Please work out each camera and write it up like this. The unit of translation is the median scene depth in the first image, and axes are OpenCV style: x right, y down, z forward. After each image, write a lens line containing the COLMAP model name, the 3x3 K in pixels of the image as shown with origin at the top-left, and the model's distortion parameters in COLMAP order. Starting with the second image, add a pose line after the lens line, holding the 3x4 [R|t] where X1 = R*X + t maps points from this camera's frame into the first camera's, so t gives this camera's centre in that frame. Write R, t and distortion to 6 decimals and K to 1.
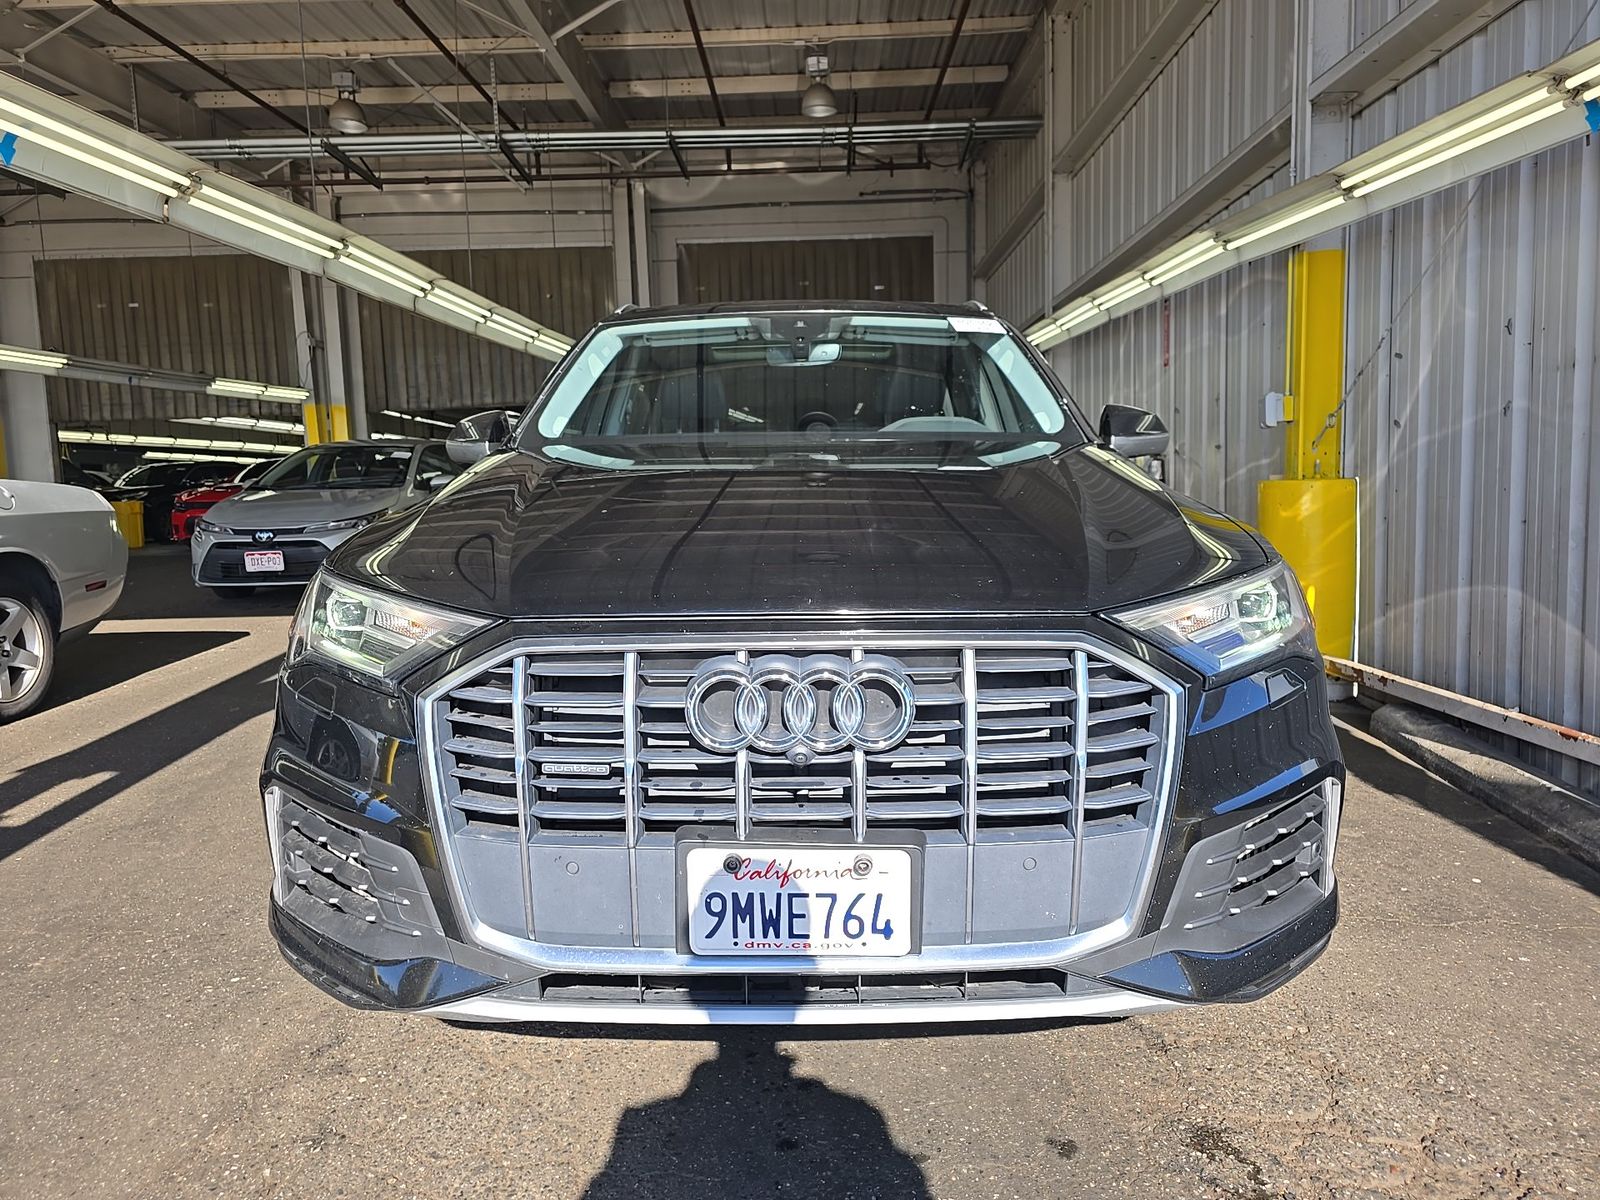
lens RADIAL K [[1073.8, 0, 800.0], [0, 1073.8, 600.0], [0, 0, 1]] dist [0.059085, -0.050953]
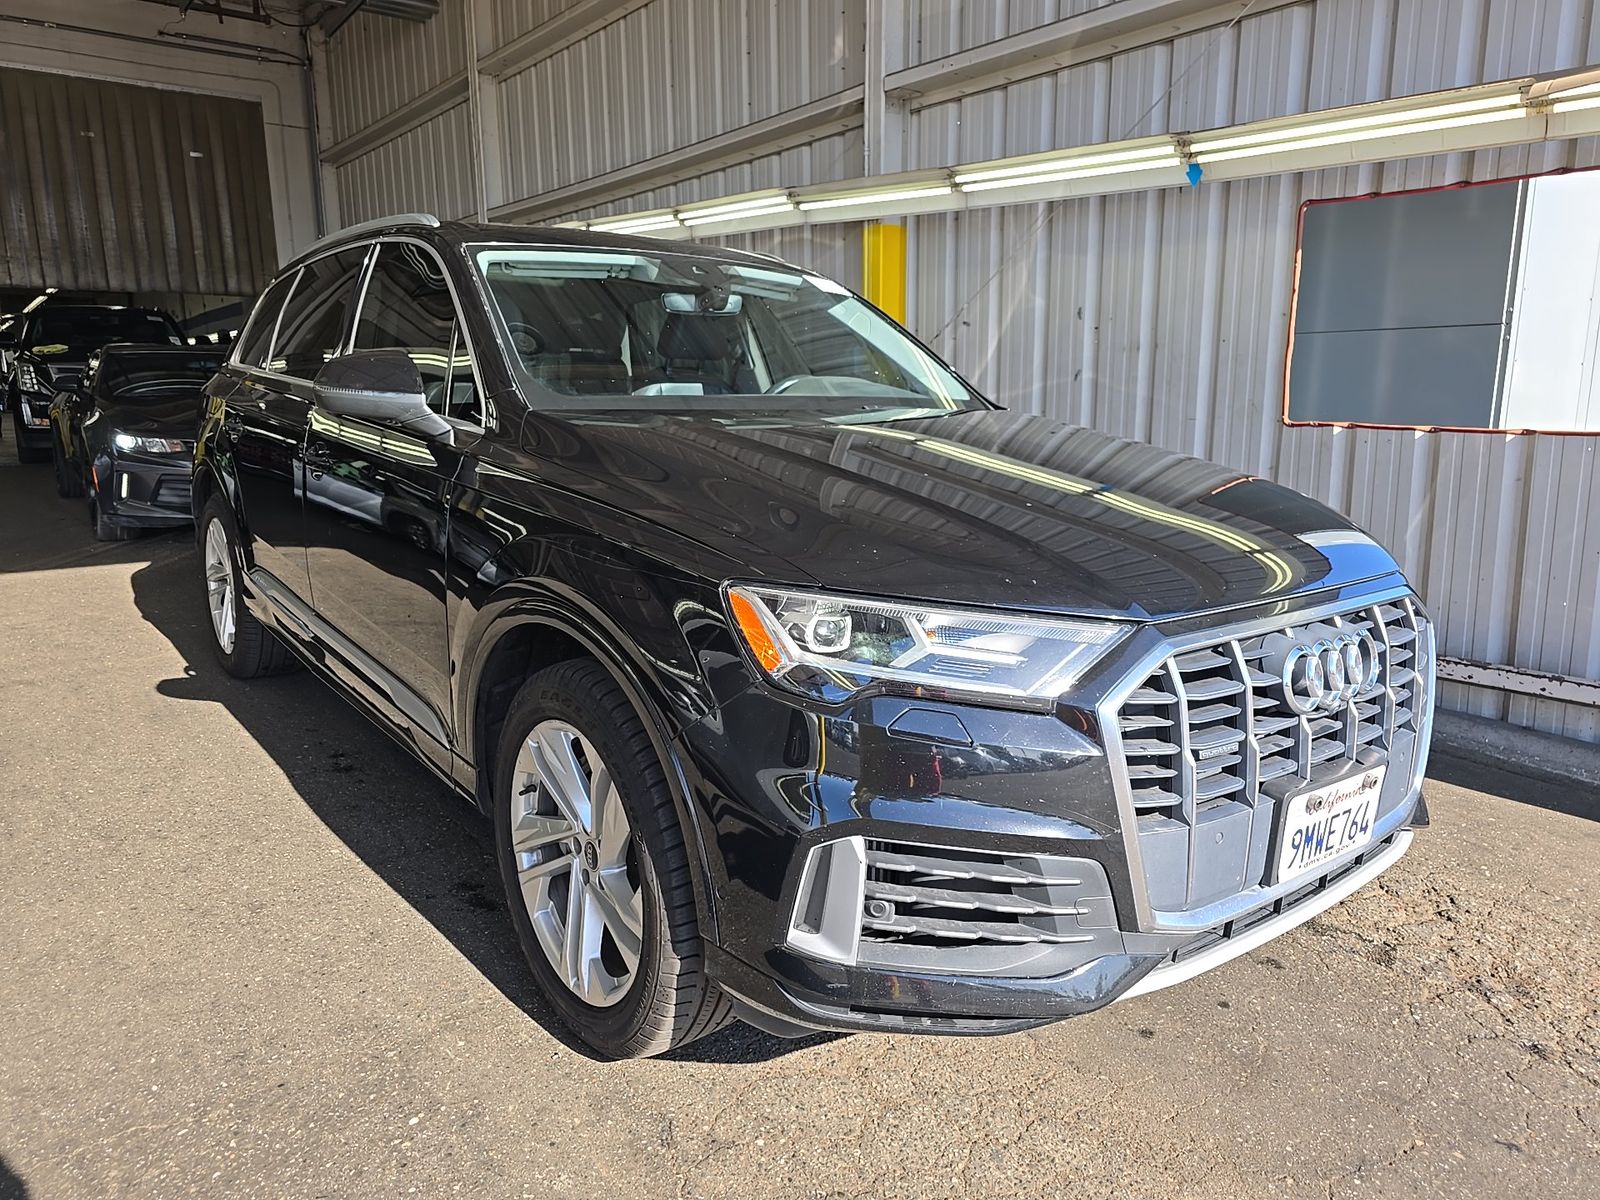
lens RADIAL K [[1073.8, 0, 800.0], [0, 1073.8, 600.0], [0, 0, 1]] dist [0.059085, -0.050953]
pose [[0.785070, -0.094441, 0.612165, -0.186809], [0.043000, 0.994233, 0.098239, -0.019747], [-0.617913, -0.050801, 0.784604, 0.064589]]
